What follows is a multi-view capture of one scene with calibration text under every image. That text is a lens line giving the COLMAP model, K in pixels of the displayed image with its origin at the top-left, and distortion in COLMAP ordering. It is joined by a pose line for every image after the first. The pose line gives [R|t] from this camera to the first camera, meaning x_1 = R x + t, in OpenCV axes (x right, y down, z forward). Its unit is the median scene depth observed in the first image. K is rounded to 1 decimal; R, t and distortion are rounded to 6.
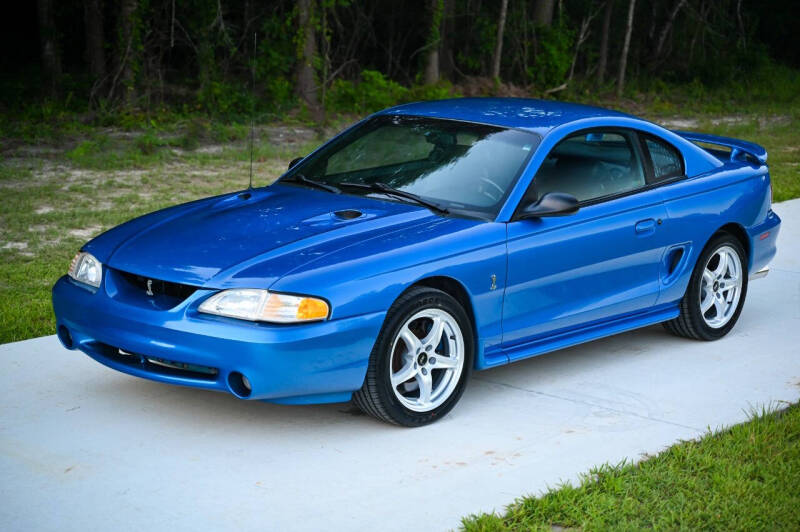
lens RADIAL K [[1706.8, 0, 400.0], [0, 1706.8, 266.0], [0, 0, 1]] dist [-0.009889, -0.321911]
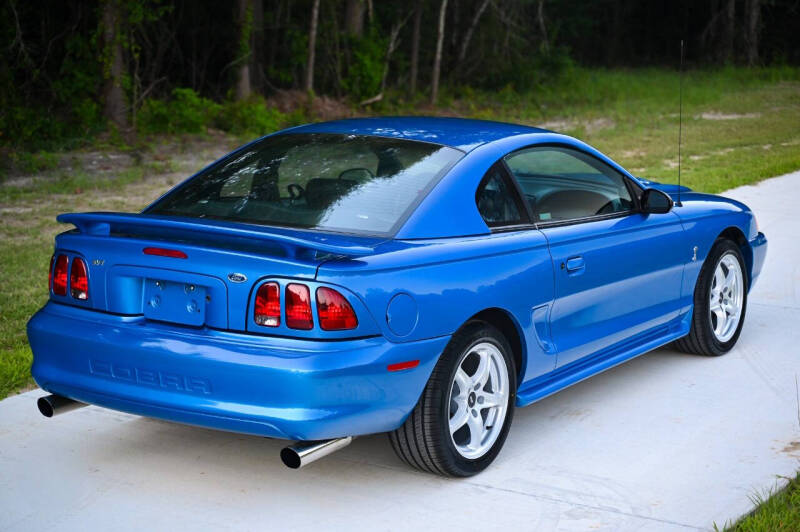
lens RADIAL K [[1618.5, 0, 385.9], [0, 1618.5, 231.4], [0, 0, 1]] dist [-0.017050, -0.151409]
pose [[0.990903, -0.047575, 0.125892, -0.022793], [0.050224, 0.998577, -0.017953, -0.013939], [-0.124859, 0.024112, 0.991881, 0.101029]]
